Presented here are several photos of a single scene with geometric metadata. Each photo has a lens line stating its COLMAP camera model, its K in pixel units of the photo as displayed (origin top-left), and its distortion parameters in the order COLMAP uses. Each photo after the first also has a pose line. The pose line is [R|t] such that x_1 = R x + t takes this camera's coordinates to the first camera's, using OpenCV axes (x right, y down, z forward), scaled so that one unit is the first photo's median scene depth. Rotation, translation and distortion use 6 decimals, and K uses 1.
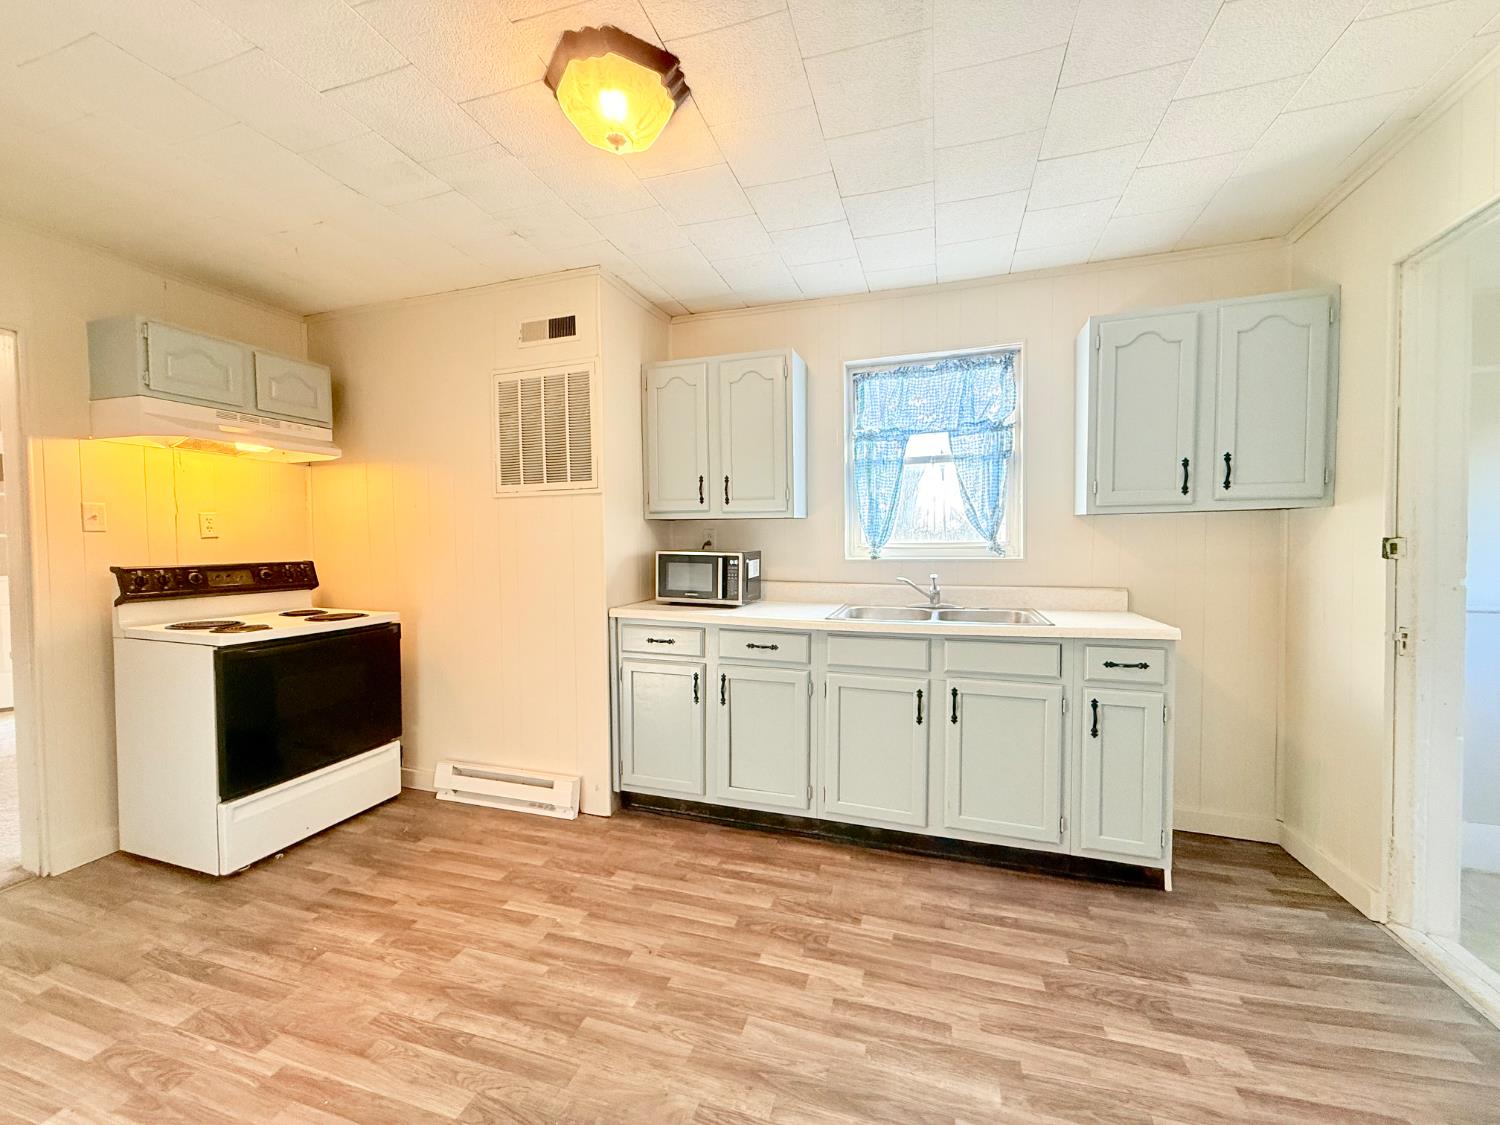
lens RADIAL K [[586.8, 0, 718.7], [0, 586.8, 561.9], [0, 0, 1]] dist [-0.000290, -0.000097]
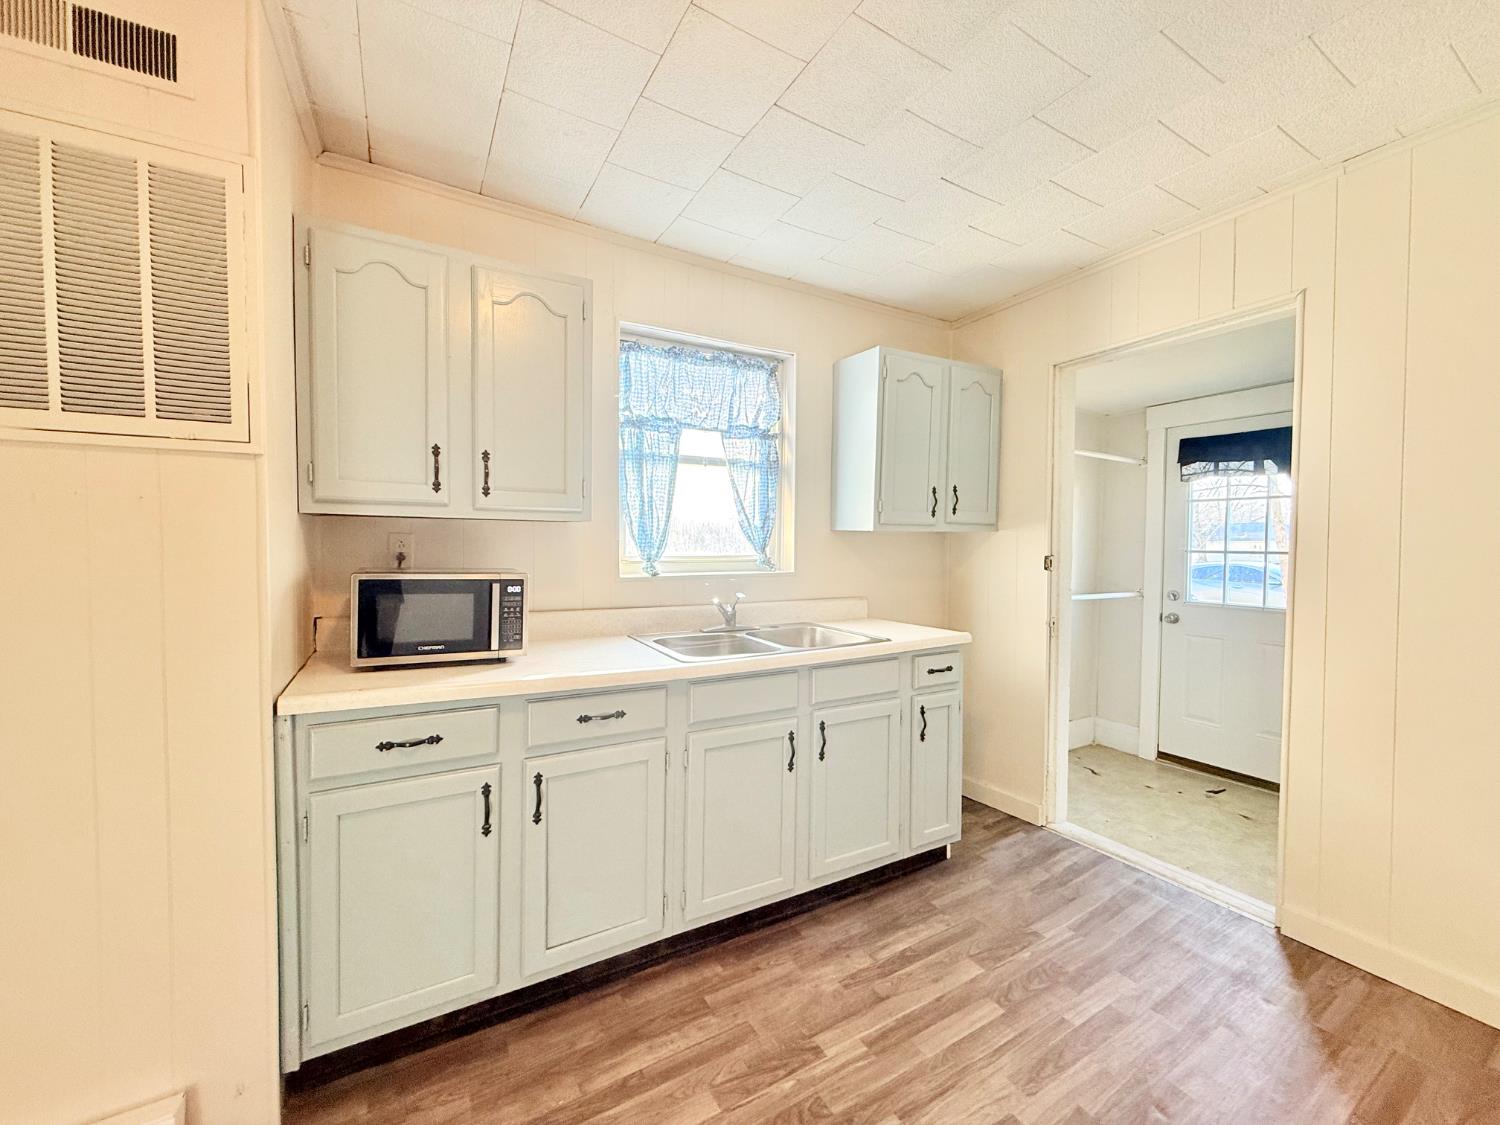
lens RADIAL K [[607.7, 0, 750.0], [0, 607.7, 562.5], [0, 0, 1]] dist [-0.000197, 0.000170]
pose [[0.658576, -0.012972, 0.752402, -0.329412], [0.014281, 0.999887, 0.004739, -0.030819], [-0.752378, 0.007624, 0.658687, 0.418114]]
